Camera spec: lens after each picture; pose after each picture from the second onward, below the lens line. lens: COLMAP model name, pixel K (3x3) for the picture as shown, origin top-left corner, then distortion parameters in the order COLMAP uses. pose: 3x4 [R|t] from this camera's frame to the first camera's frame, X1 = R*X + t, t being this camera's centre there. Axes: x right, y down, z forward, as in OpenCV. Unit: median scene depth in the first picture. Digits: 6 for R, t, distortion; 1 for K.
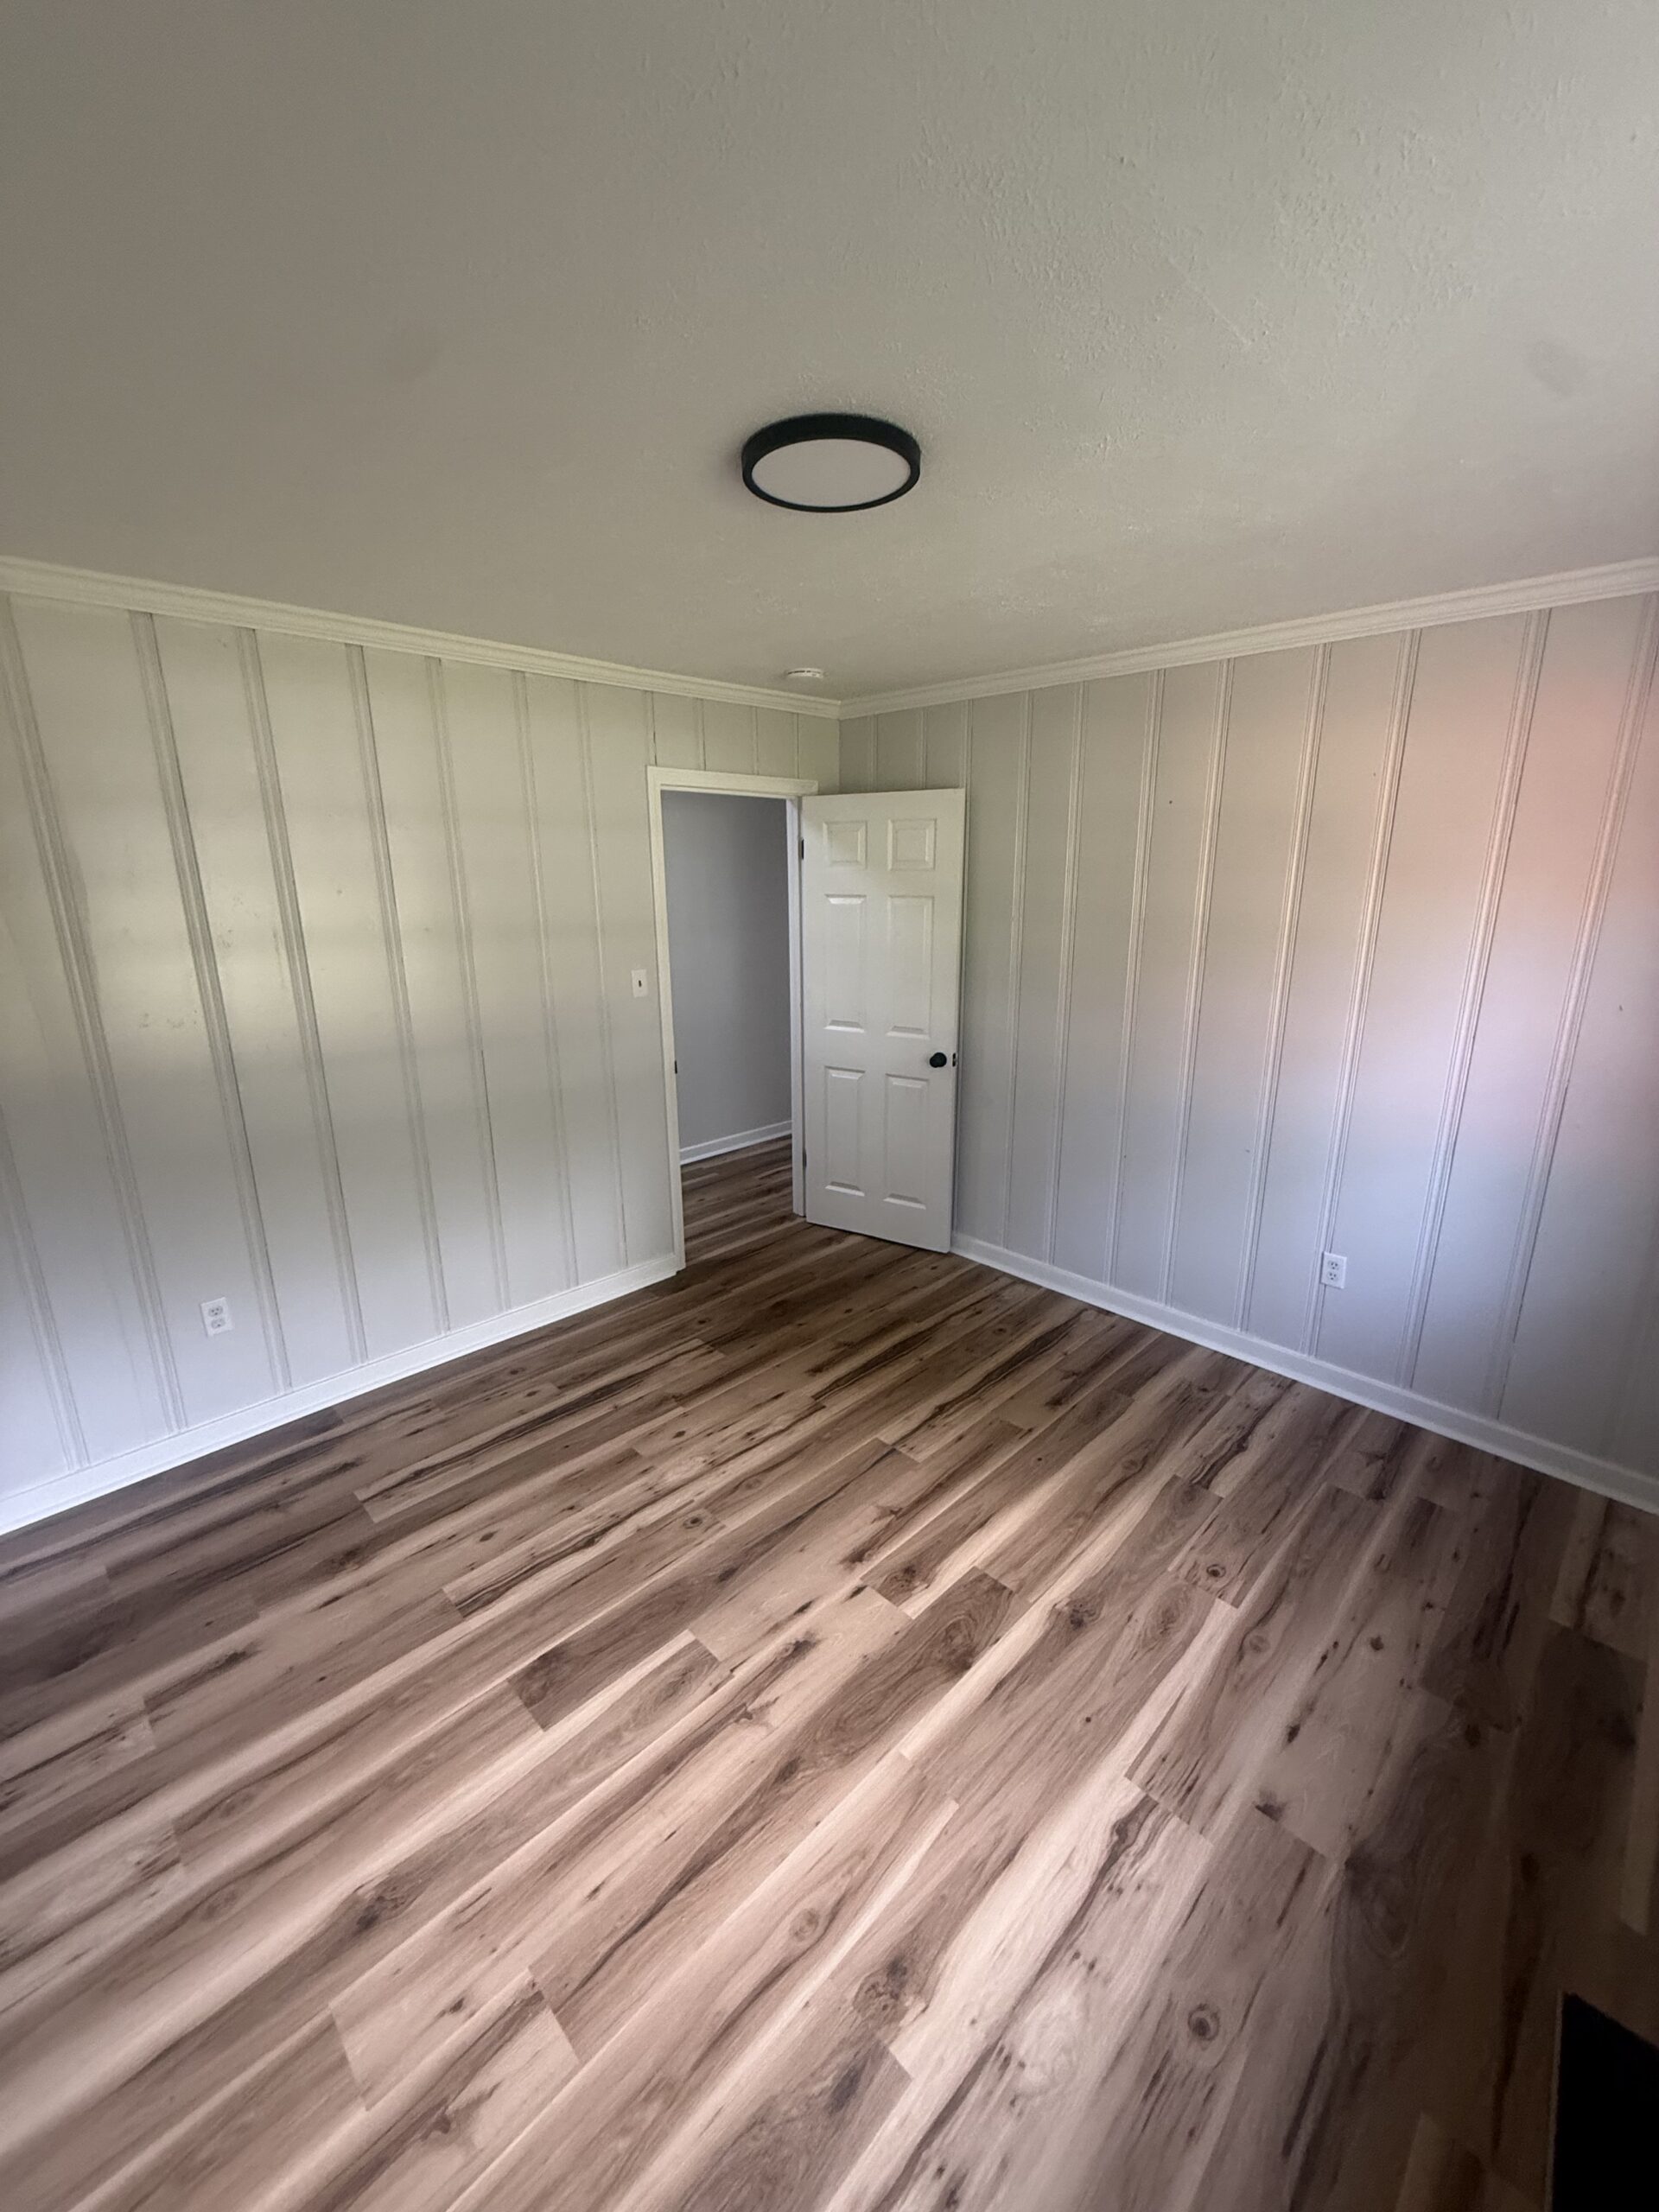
lens RADIAL K [[889.6, 0, 831.5], [0, 889.6, 1101.6], [0, 0, 1]] dist [0.001663, 0.000542]
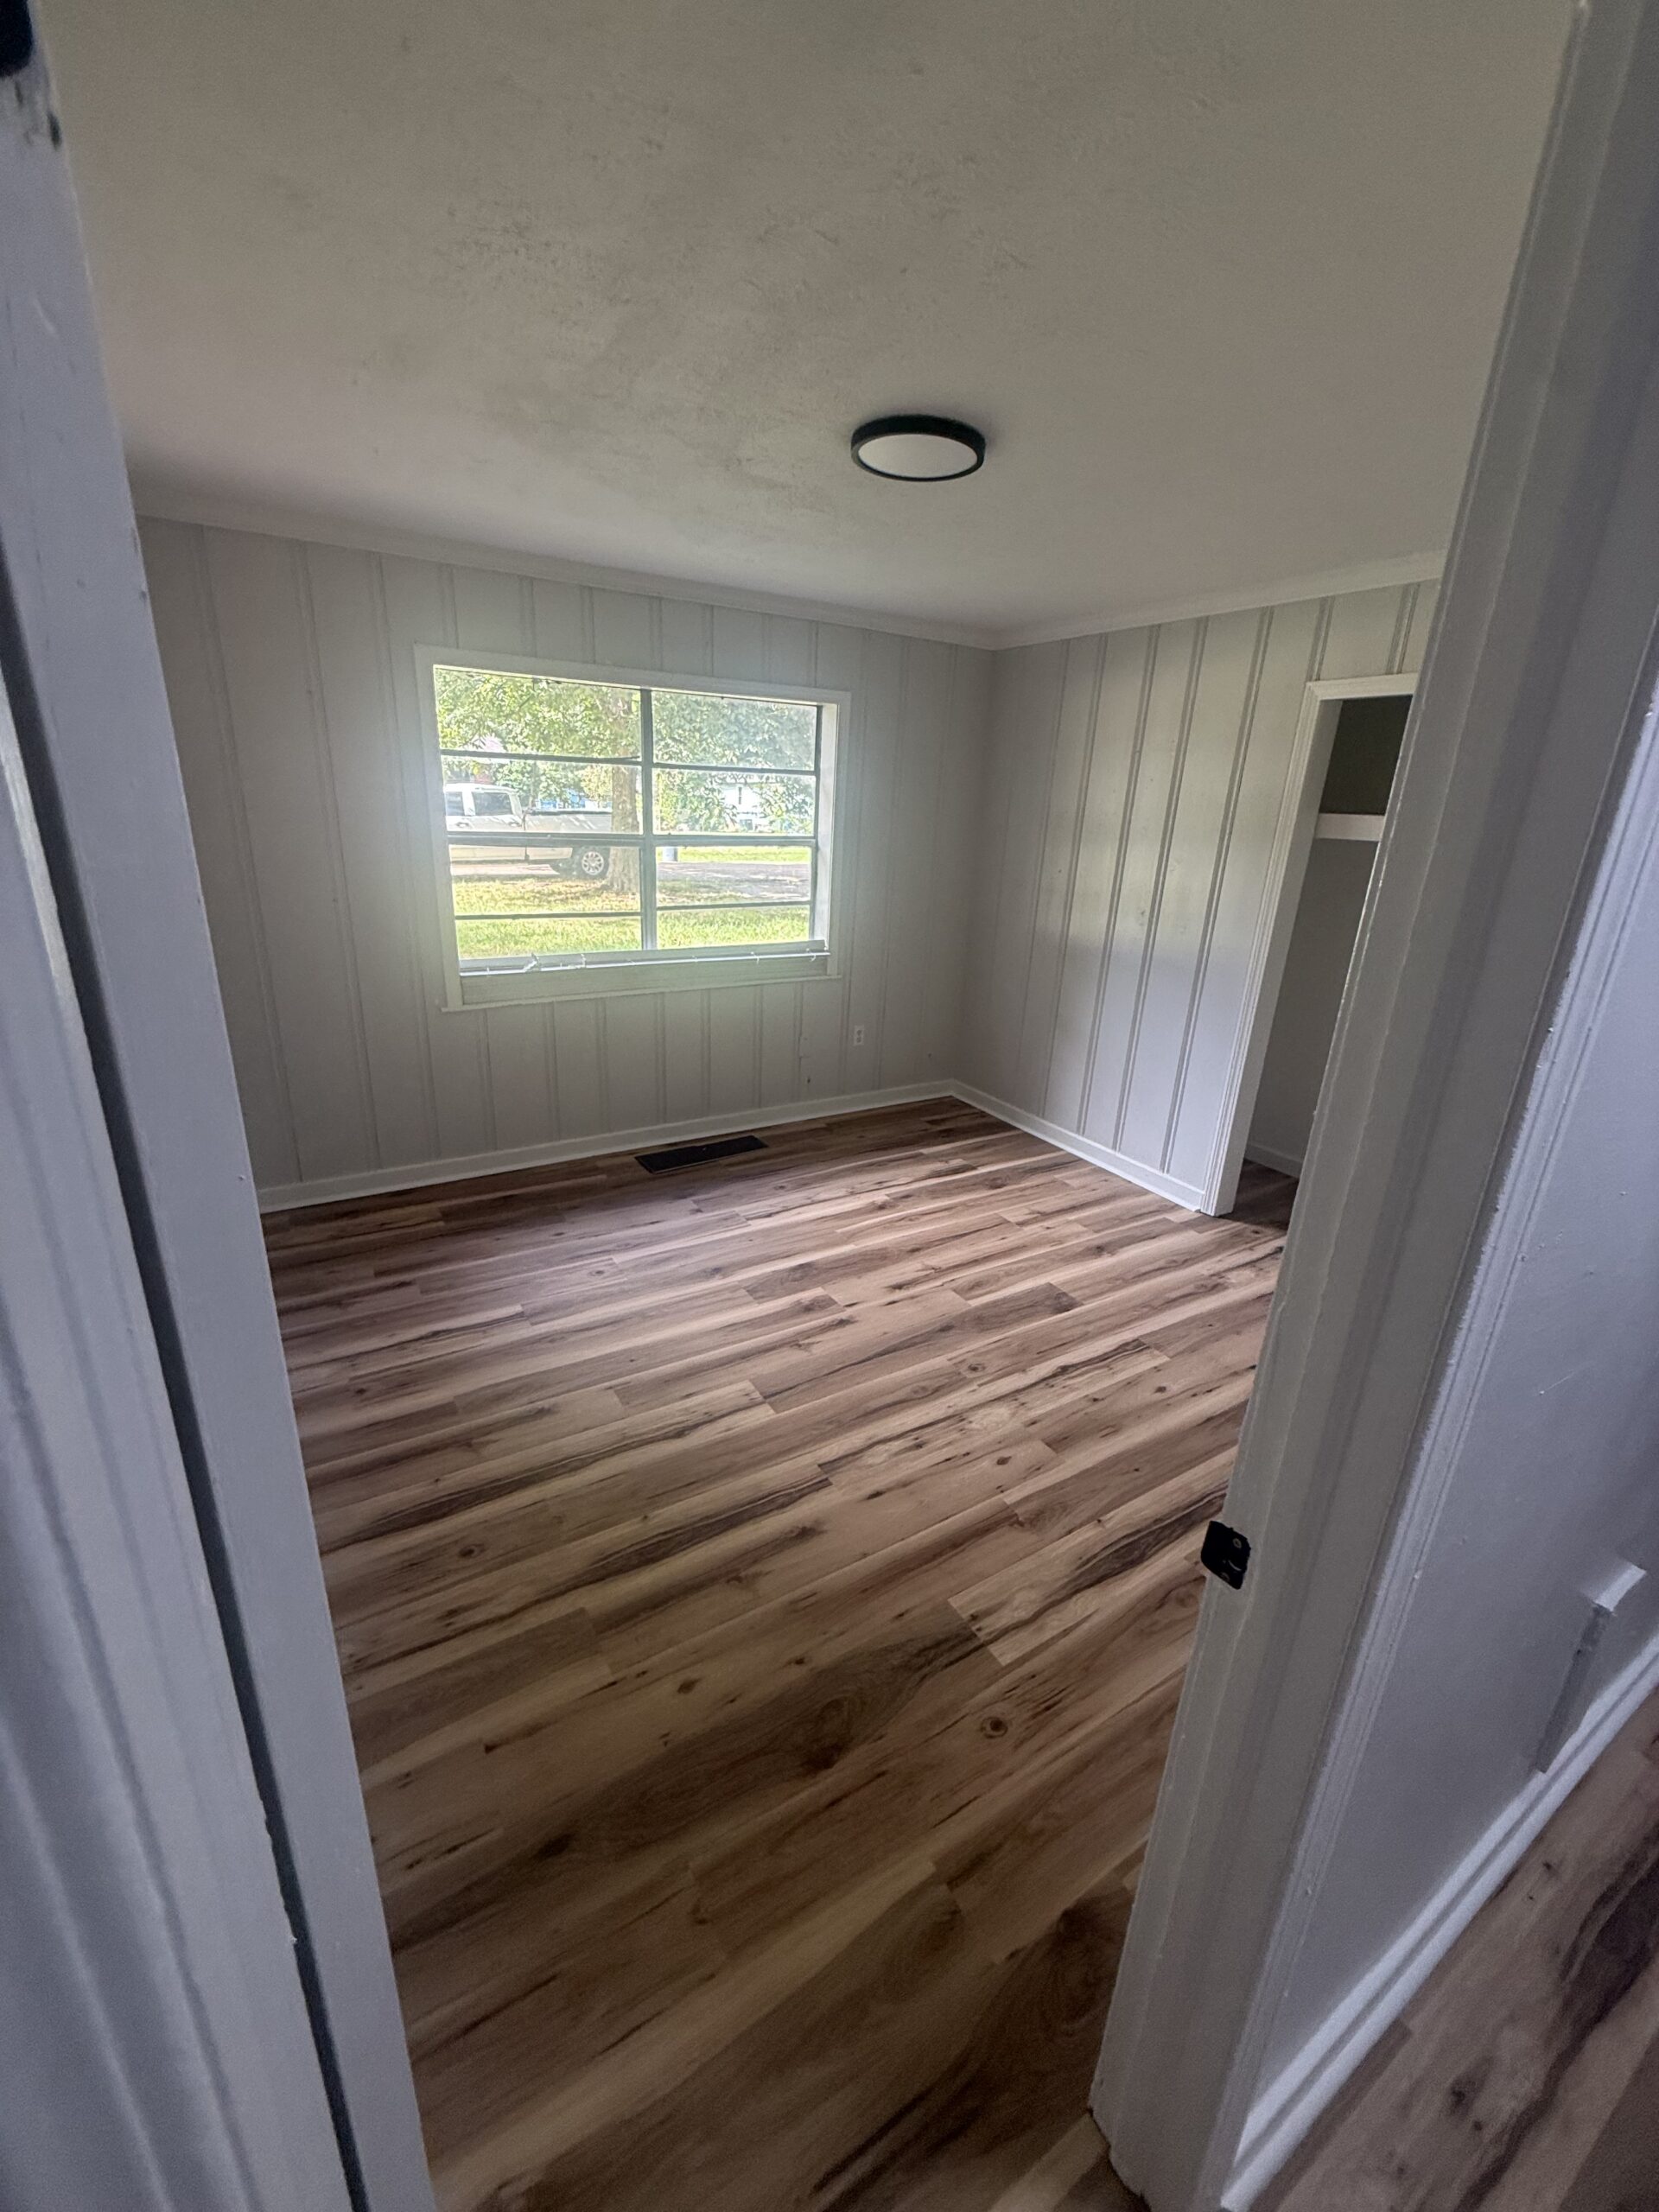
lens RADIAL K [[889.6, 0, 831.5], [0, 889.6, 1101.6], [0, 0, 1]] dist [0.001663, 0.000542]
pose [[-0.971493, -0.109321, 0.210356, -0.176192], [0.020318, 0.845666, 0.533326, -0.404480], [-0.236195, 0.522396, -0.819338, 1.769121]]
